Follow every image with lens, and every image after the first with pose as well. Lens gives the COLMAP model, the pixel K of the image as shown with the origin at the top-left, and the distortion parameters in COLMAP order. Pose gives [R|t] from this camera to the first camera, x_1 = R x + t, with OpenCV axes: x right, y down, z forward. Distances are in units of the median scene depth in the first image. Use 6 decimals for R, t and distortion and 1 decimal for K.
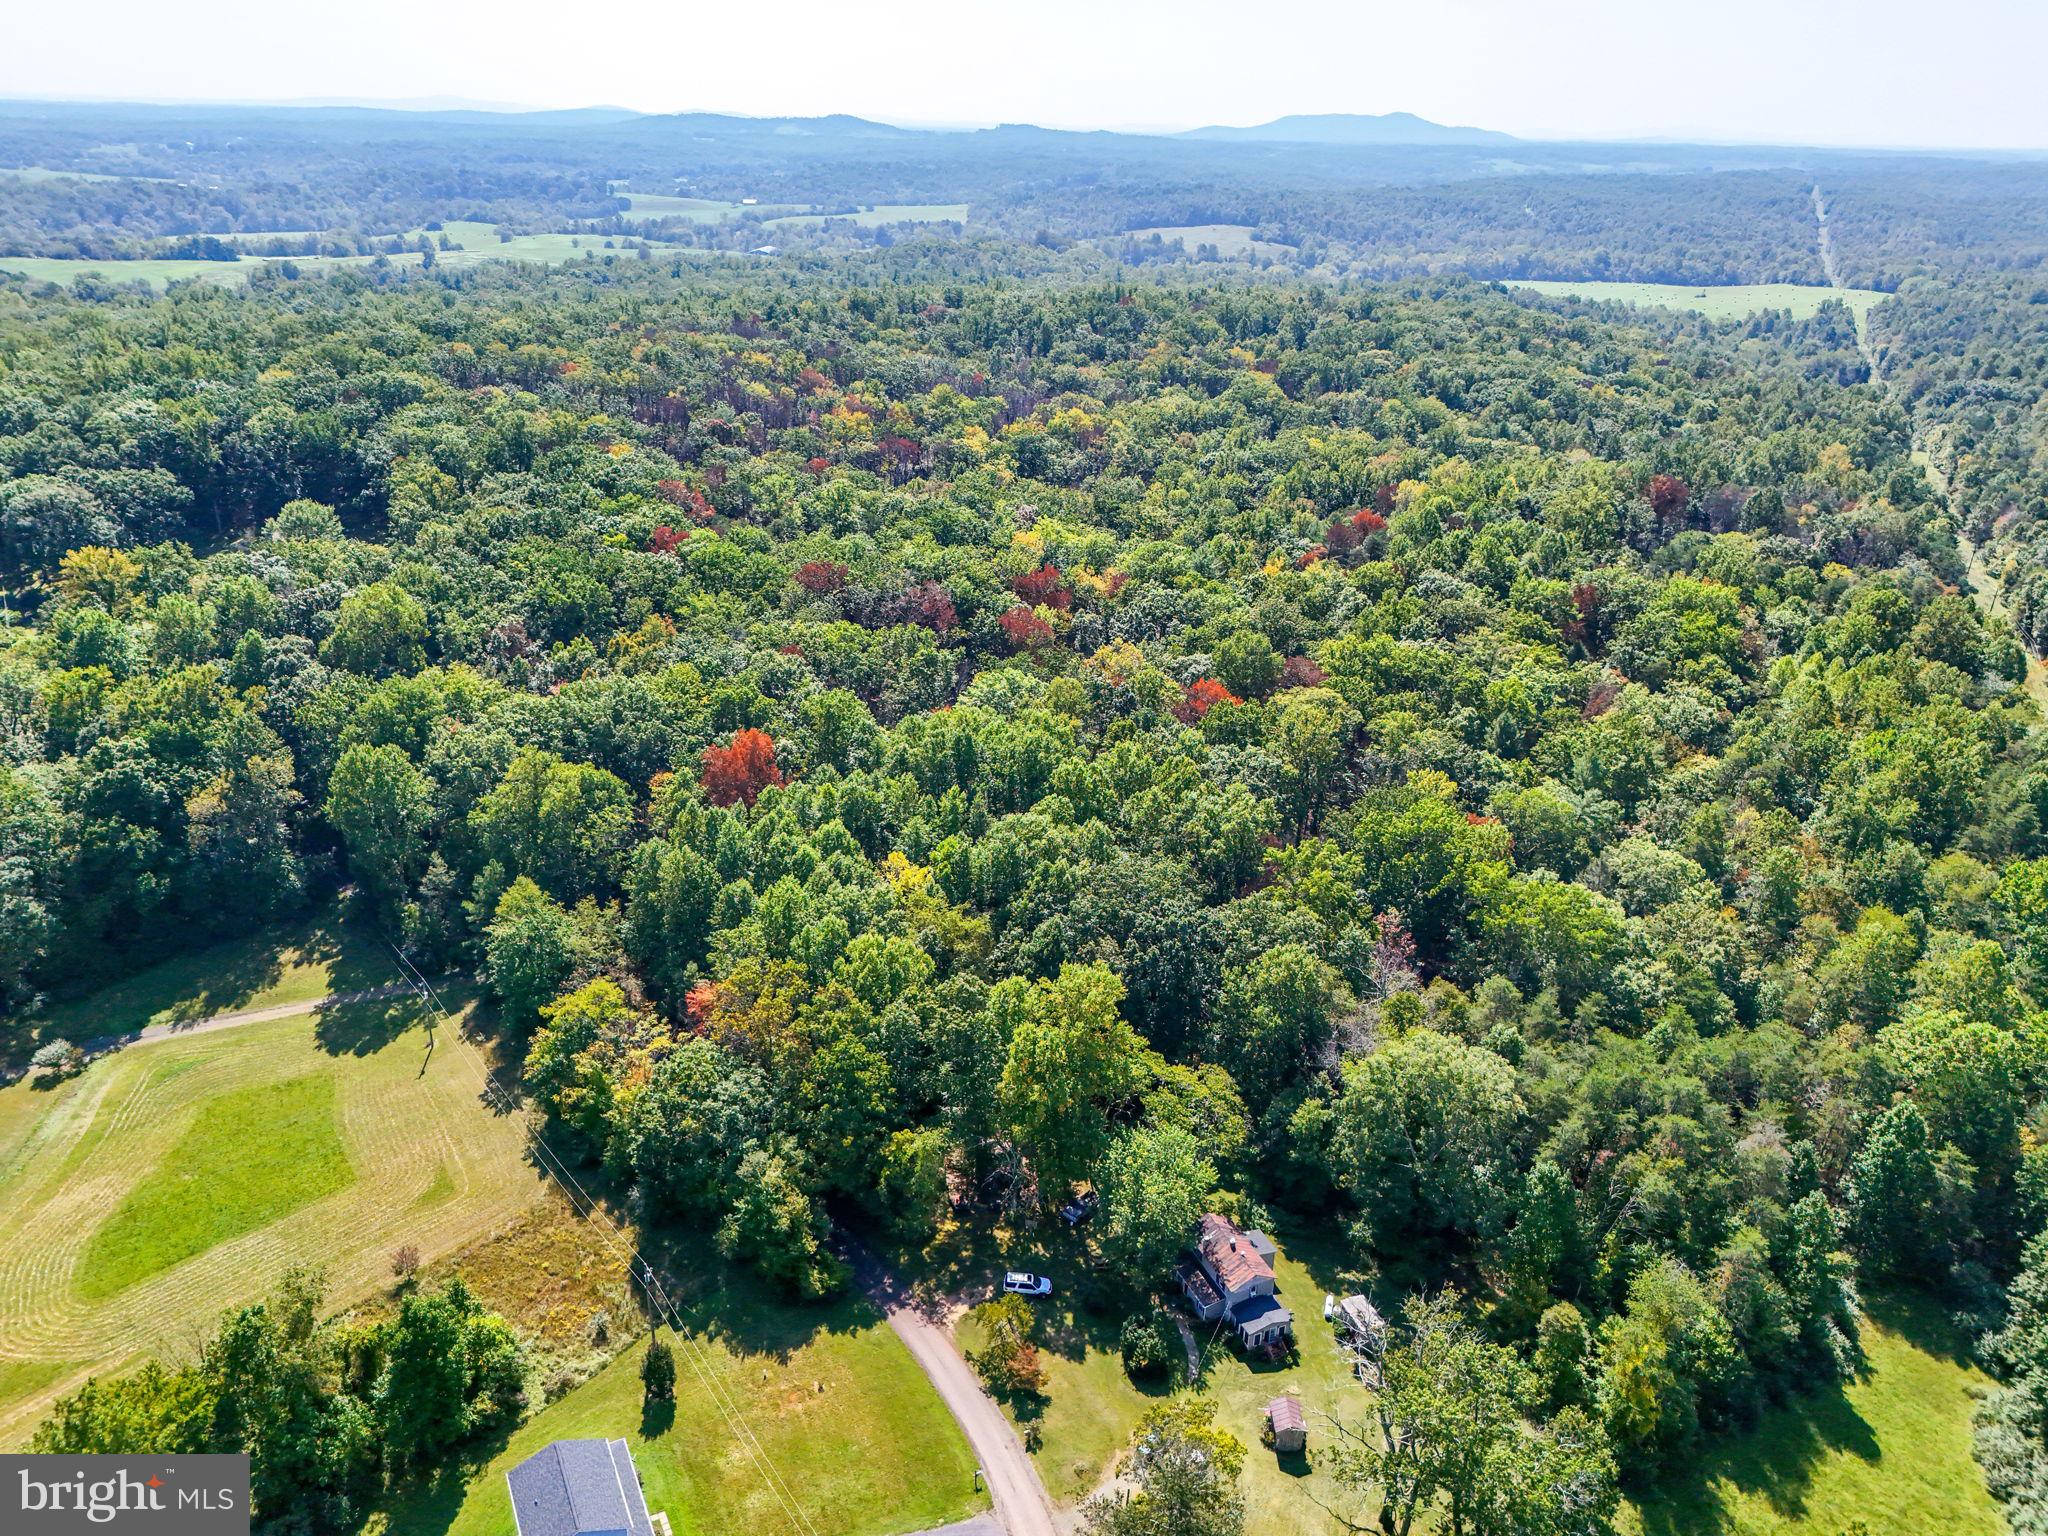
lens RADIAL K [[1492.1, 0, 1027.5], [0, 1492.1, 771.8], [0, 0, 1]] dist [0.054958, -0.050454]
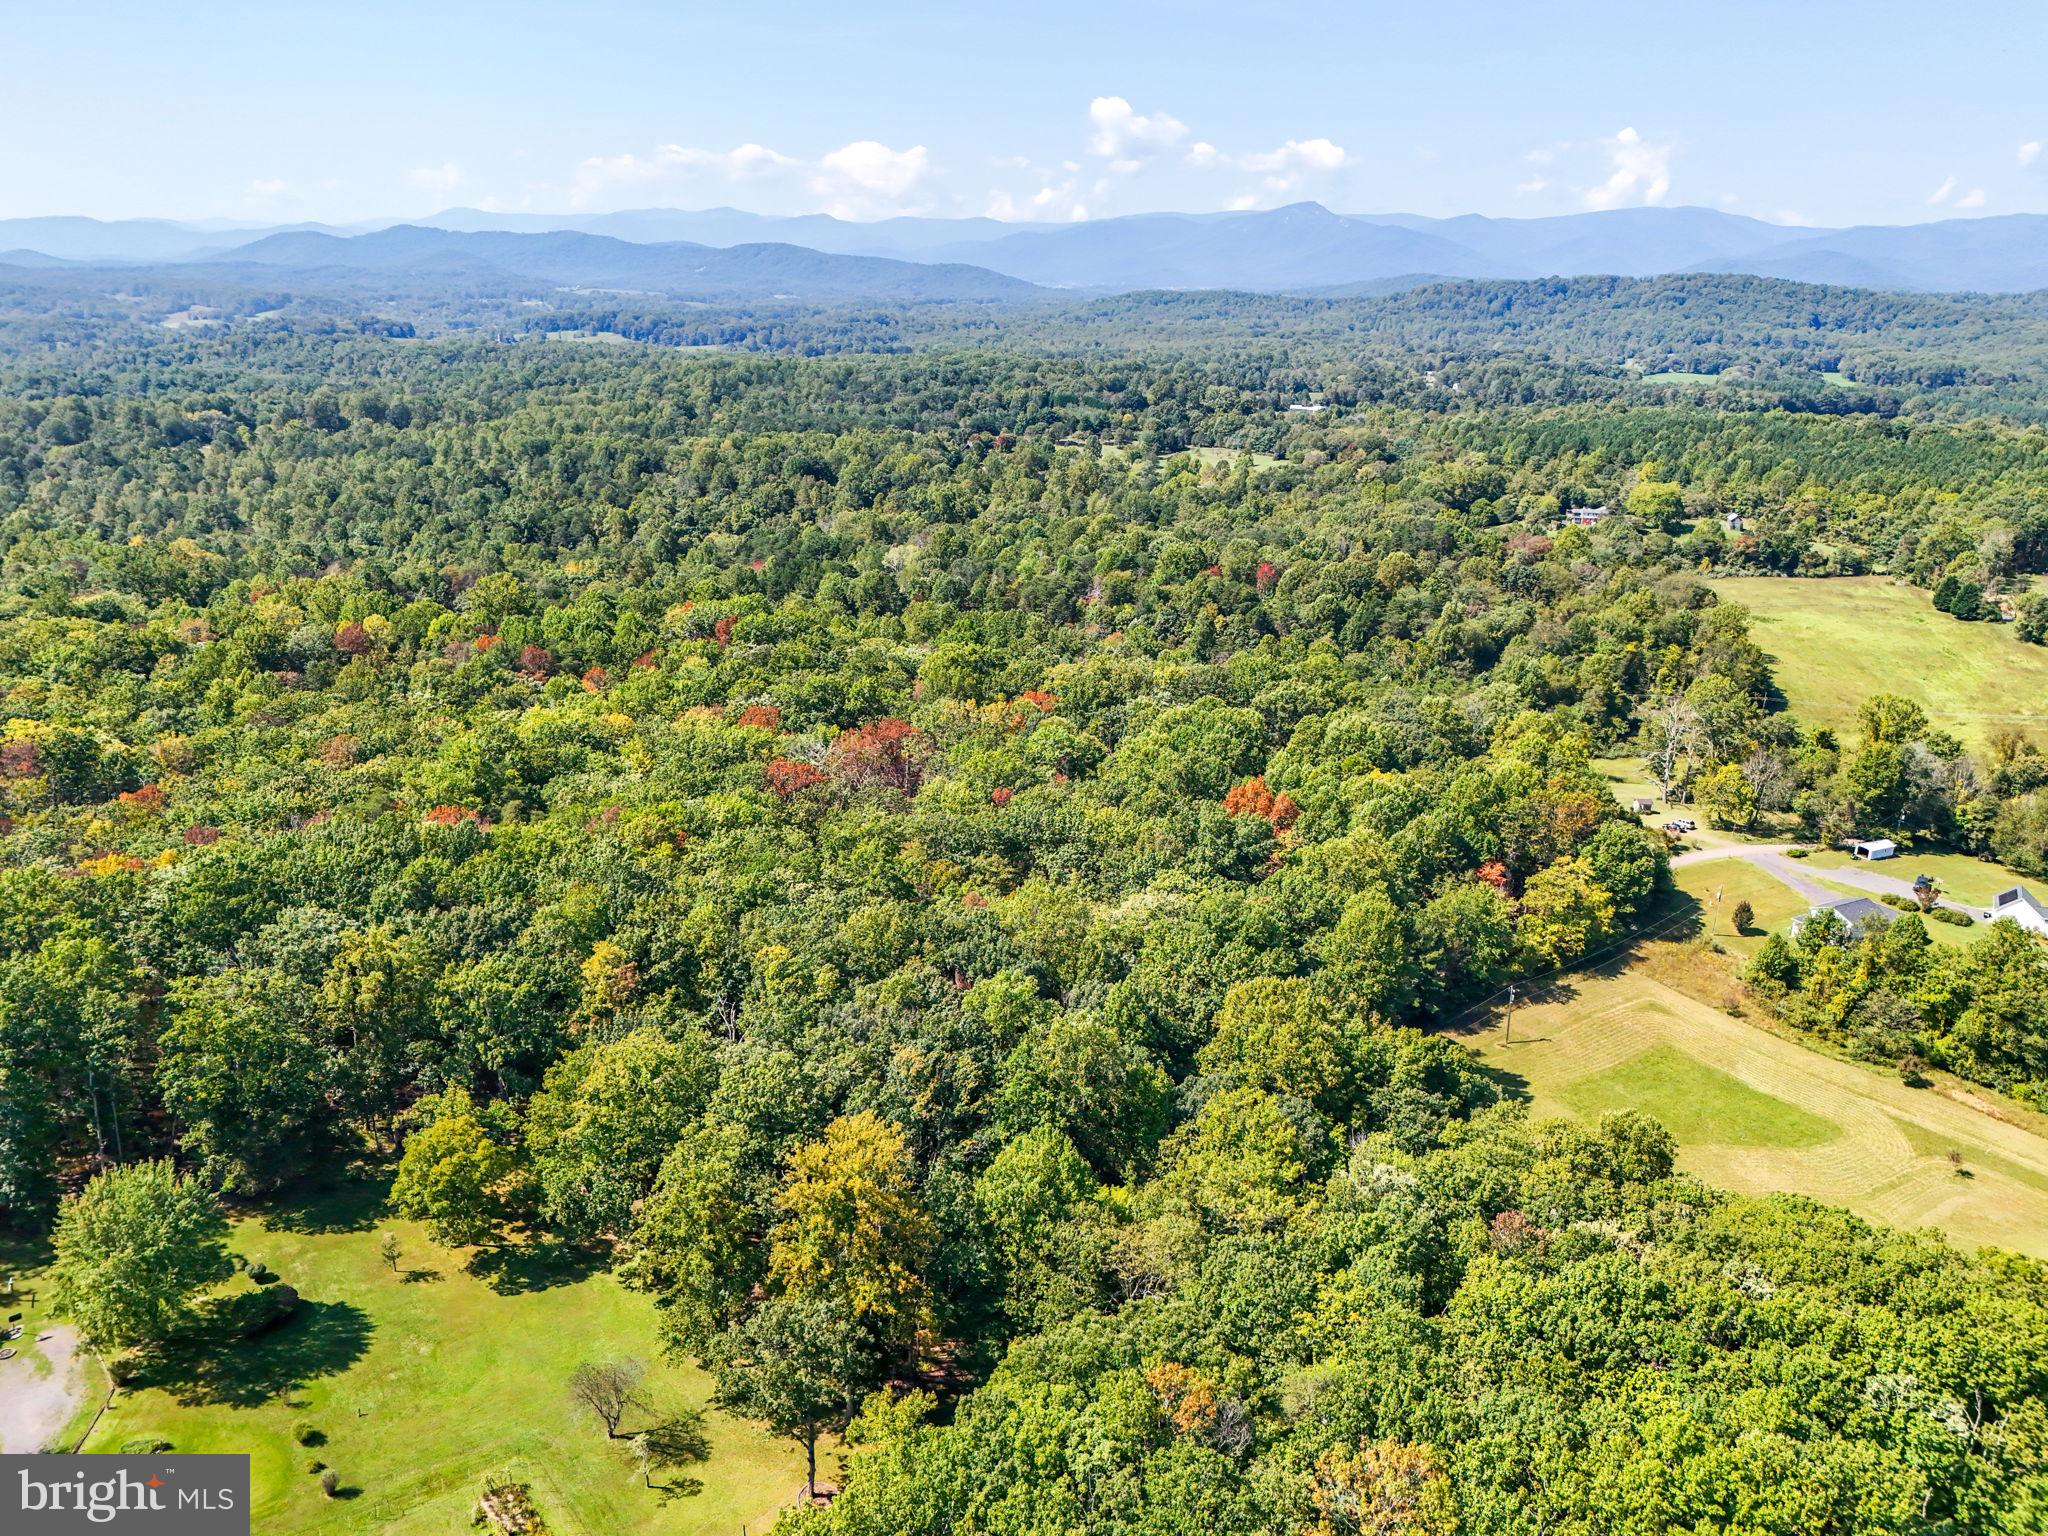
lens RADIAL K [[1492.1, 0, 1033.5], [0, 1492.1, 773.6], [0, 0, 1]] dist [0.054958, -0.050454]
pose [[-0.029687, -0.337799, 0.940750, -1.324681], [0.378829, 0.867150, 0.323325, -0.493321], [-0.924990, 0.365982, 0.102225, 1.054803]]
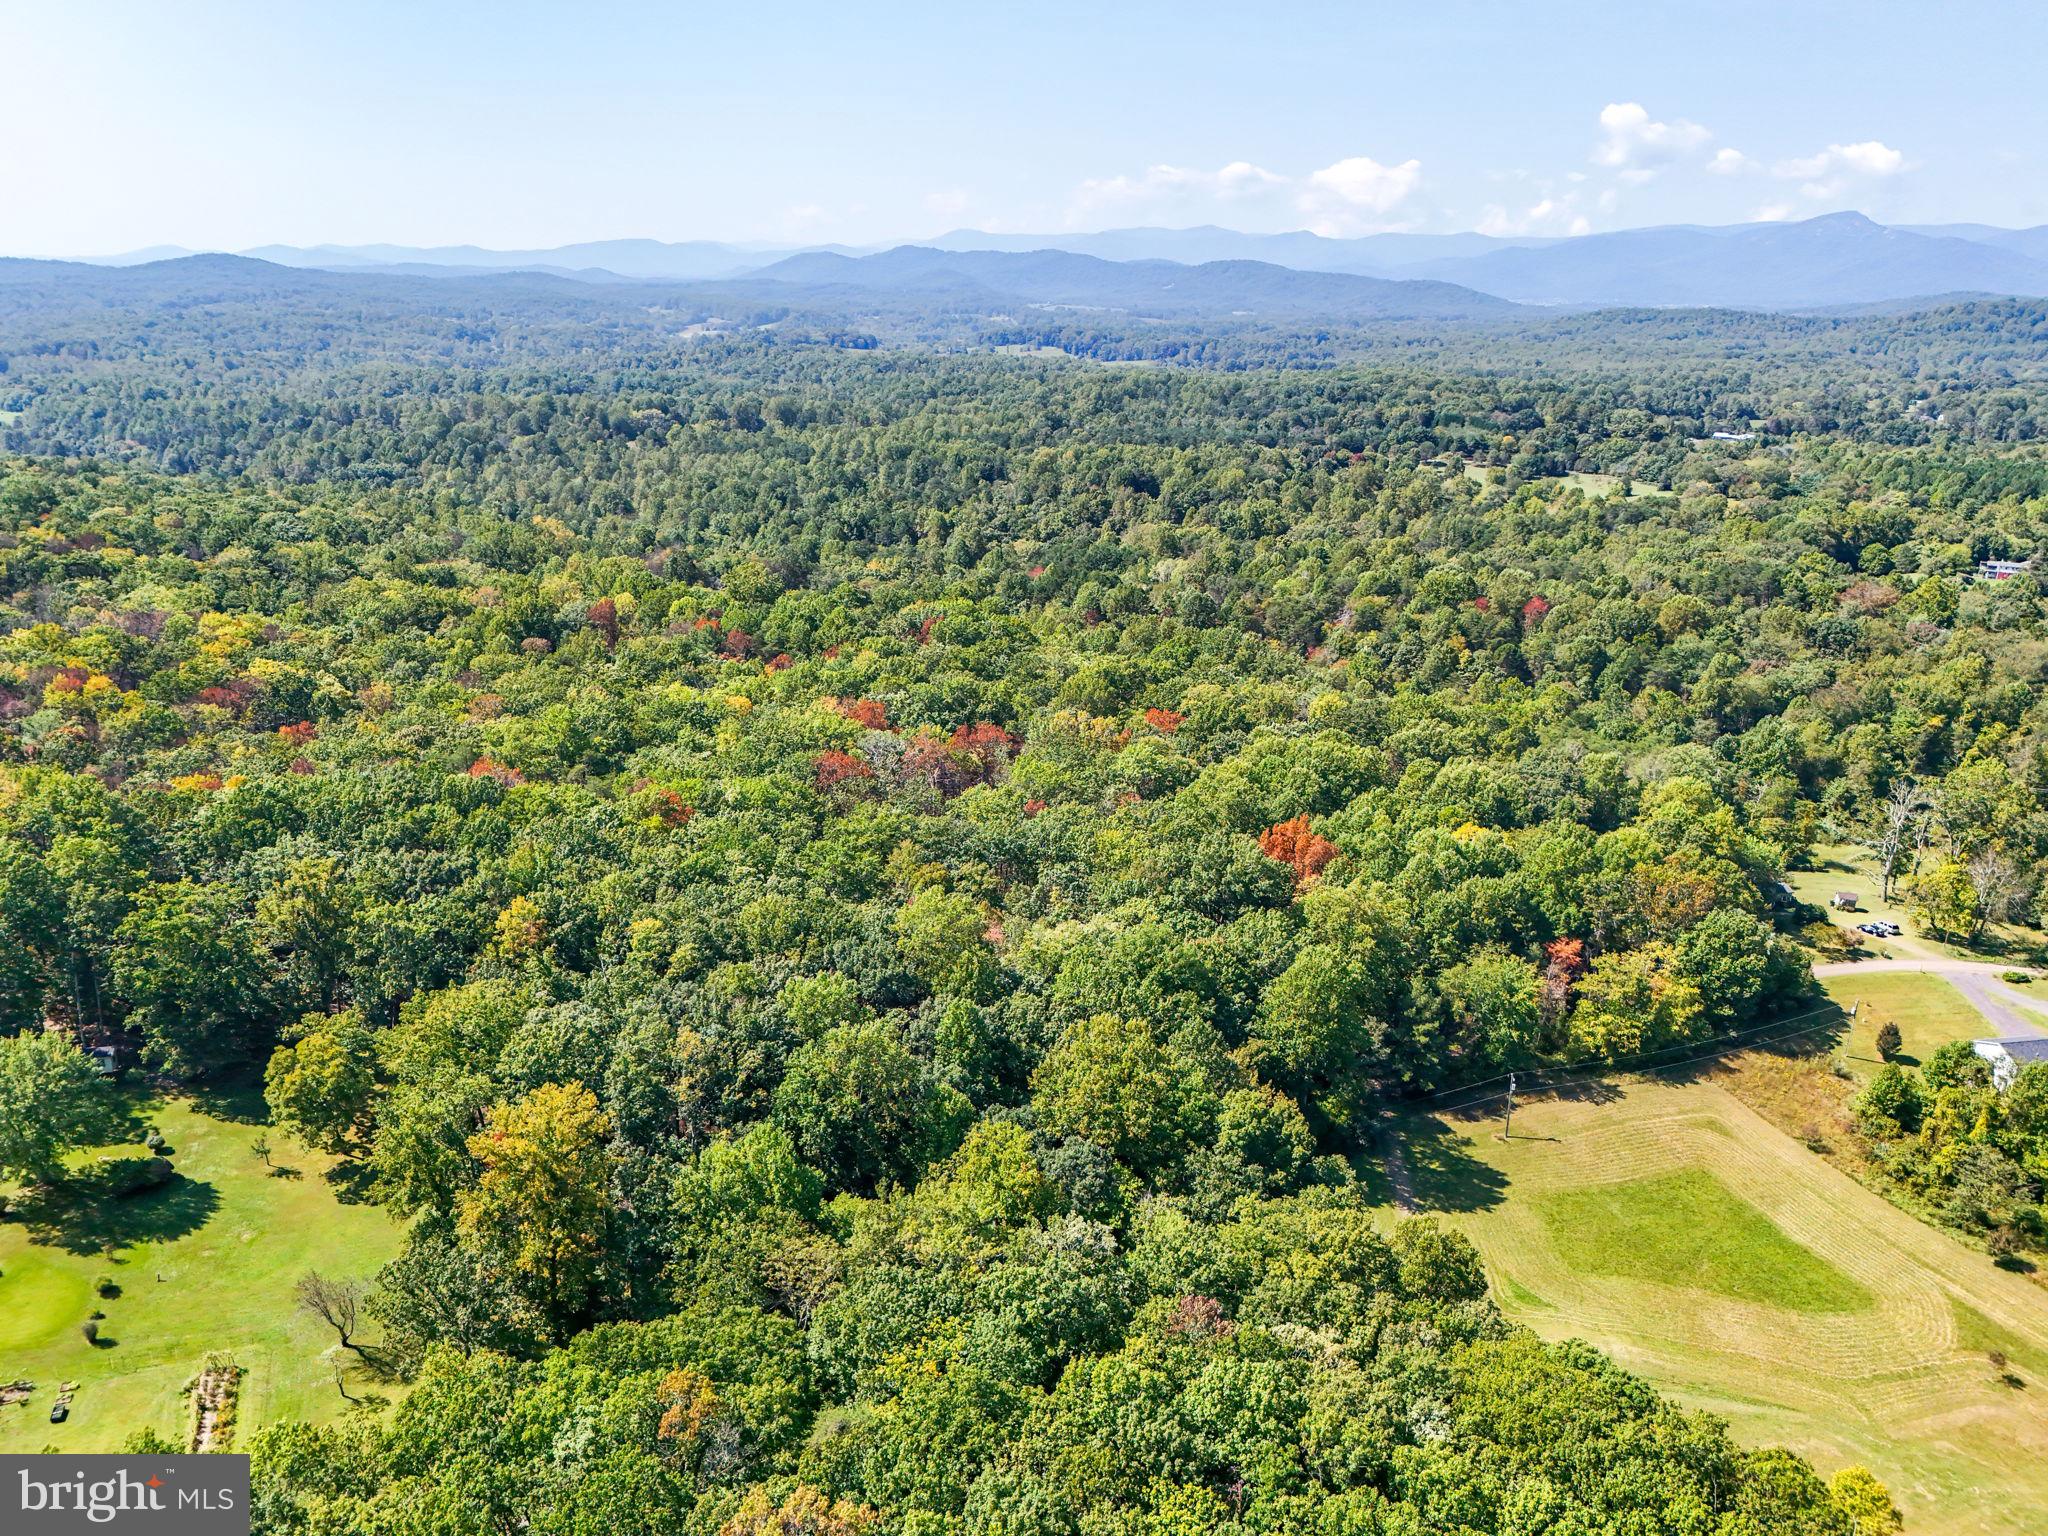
lens RADIAL K [[1492.1, 0, 1035.2], [0, 1492.1, 783.8], [0, 0, 1]] dist [0.054958, -0.050454]
pose [[0.265905, -0.322215, 0.908555, -1.271872], [0.366602, 0.905472, 0.213830, -0.369381], [-0.891570, 0.276220, 0.358894, 0.775297]]
